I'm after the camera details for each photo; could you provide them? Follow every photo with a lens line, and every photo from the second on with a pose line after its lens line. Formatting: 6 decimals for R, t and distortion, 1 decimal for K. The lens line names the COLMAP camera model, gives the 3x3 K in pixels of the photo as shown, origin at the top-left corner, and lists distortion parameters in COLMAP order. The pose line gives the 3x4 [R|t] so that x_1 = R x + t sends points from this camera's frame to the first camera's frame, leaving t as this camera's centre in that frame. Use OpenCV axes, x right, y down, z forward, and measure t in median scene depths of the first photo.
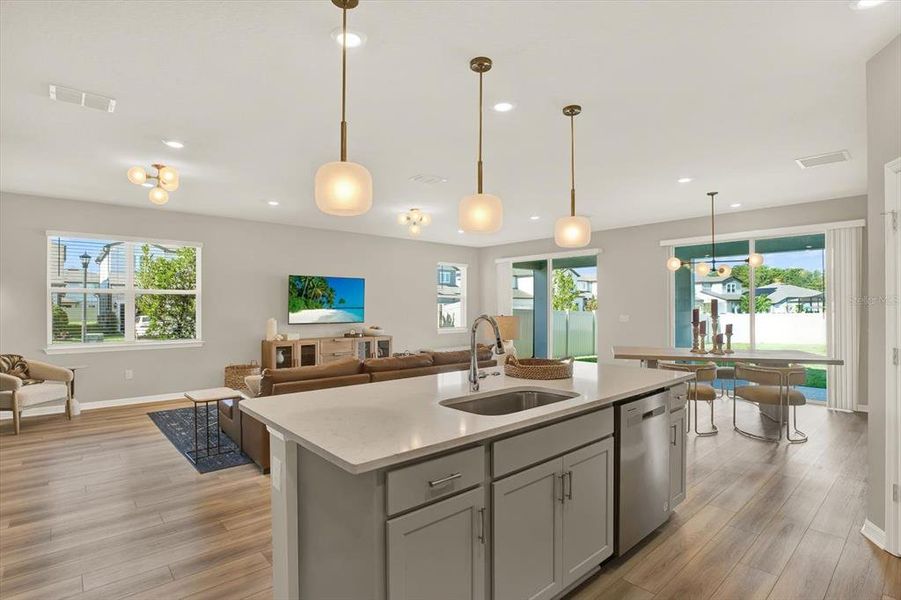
lens RADIAL K [[434.0, 0, 474.6], [0, 434.0, 312.2], [0, 0, 1]] dist [-0.033931, 0.011108]
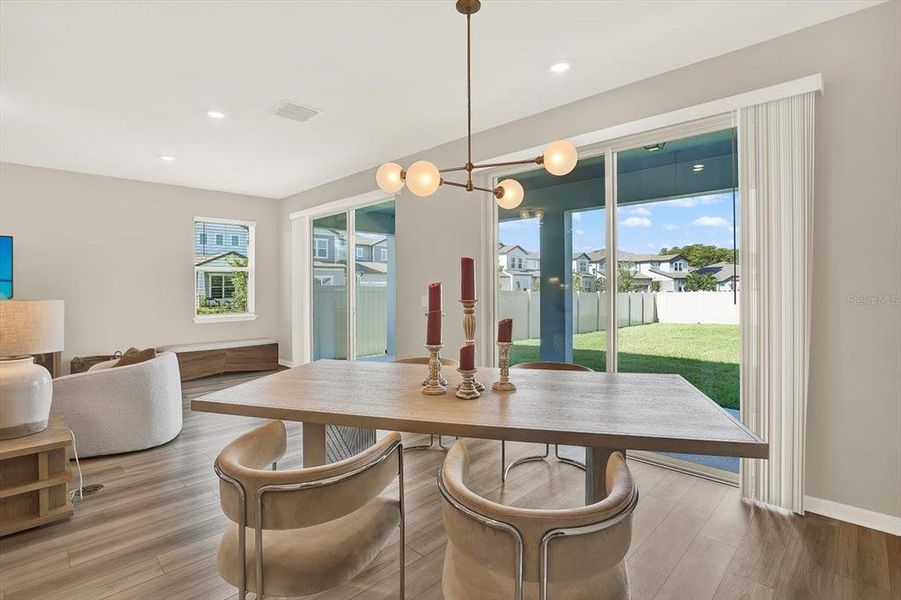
lens RADIAL K [[434.0, 0, 455.5], [0, 434.0, 294.9], [0, 0, 1]] dist [-0.033931, 0.011108]
pose [[0.998342, -0.002956, 0.057483, 0.327559], [0.002439, 0.999956, 0.009068, 0.000444], [-0.057508, -0.008913, 0.998305, 0.369497]]
